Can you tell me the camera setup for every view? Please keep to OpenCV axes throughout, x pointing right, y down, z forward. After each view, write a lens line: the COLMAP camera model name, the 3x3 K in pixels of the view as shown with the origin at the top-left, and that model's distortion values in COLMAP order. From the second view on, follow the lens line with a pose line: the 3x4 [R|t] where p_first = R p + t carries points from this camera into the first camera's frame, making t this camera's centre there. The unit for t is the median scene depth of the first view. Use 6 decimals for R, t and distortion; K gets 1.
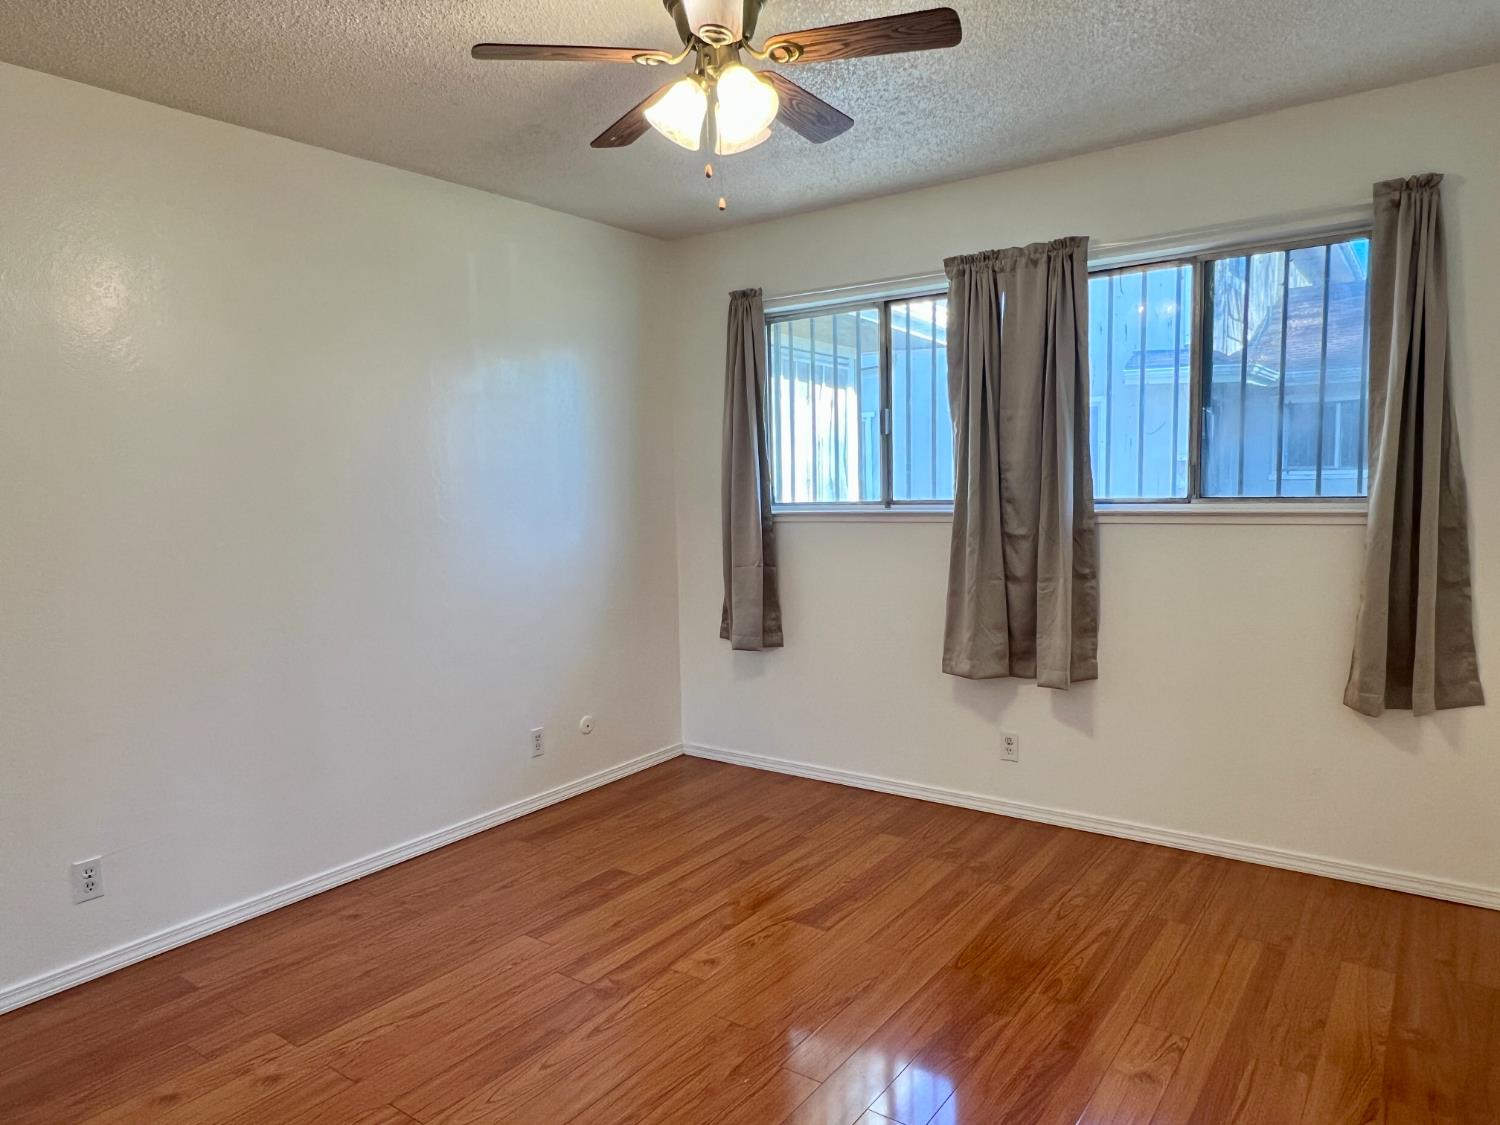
lens RADIAL K [[985.3, 0, 744.4], [0, 985.3, 564.7], [0, 0, 1]] dist [0.003292, -0.004890]
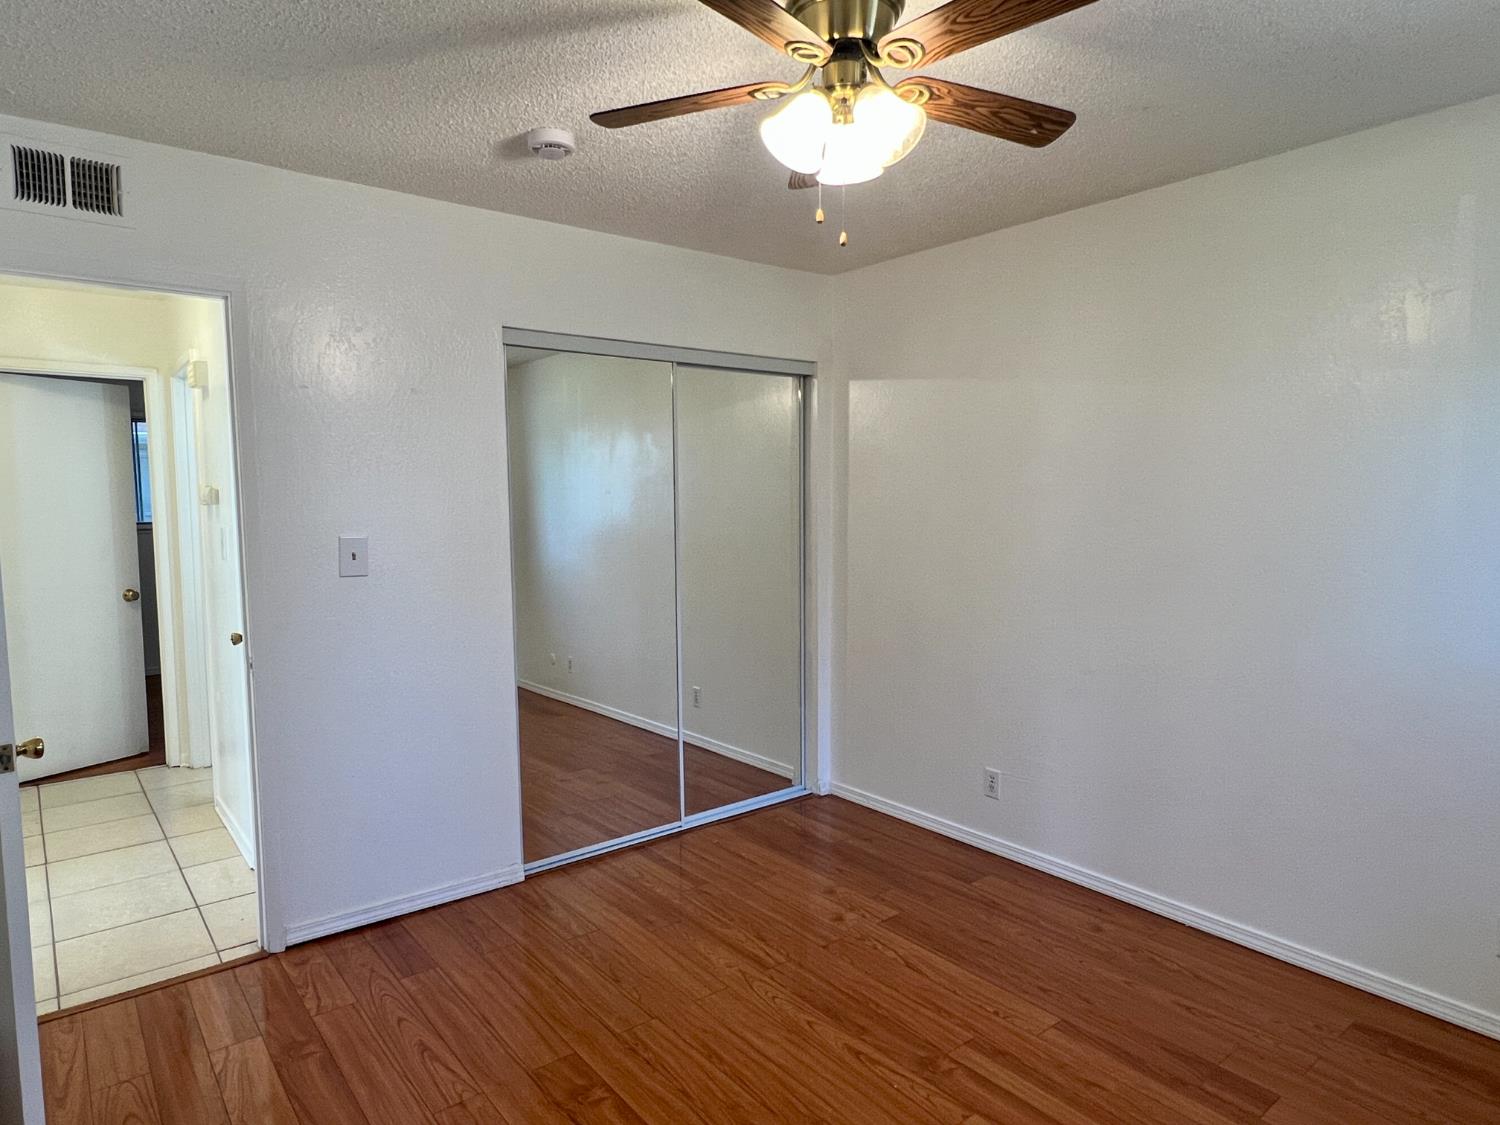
lens RADIAL K [[896.4, 0, 746.7], [0, 896.4, 562.6], [0, 0, 1]] dist [0.003376, 0.001388]
pose [[-0.255169, 0.101090, -0.961597, 0.653615], [-0.080739, 0.988818, 0.125377, -0.135863], [0.963520, 0.109630, -0.244154, 0.928272]]
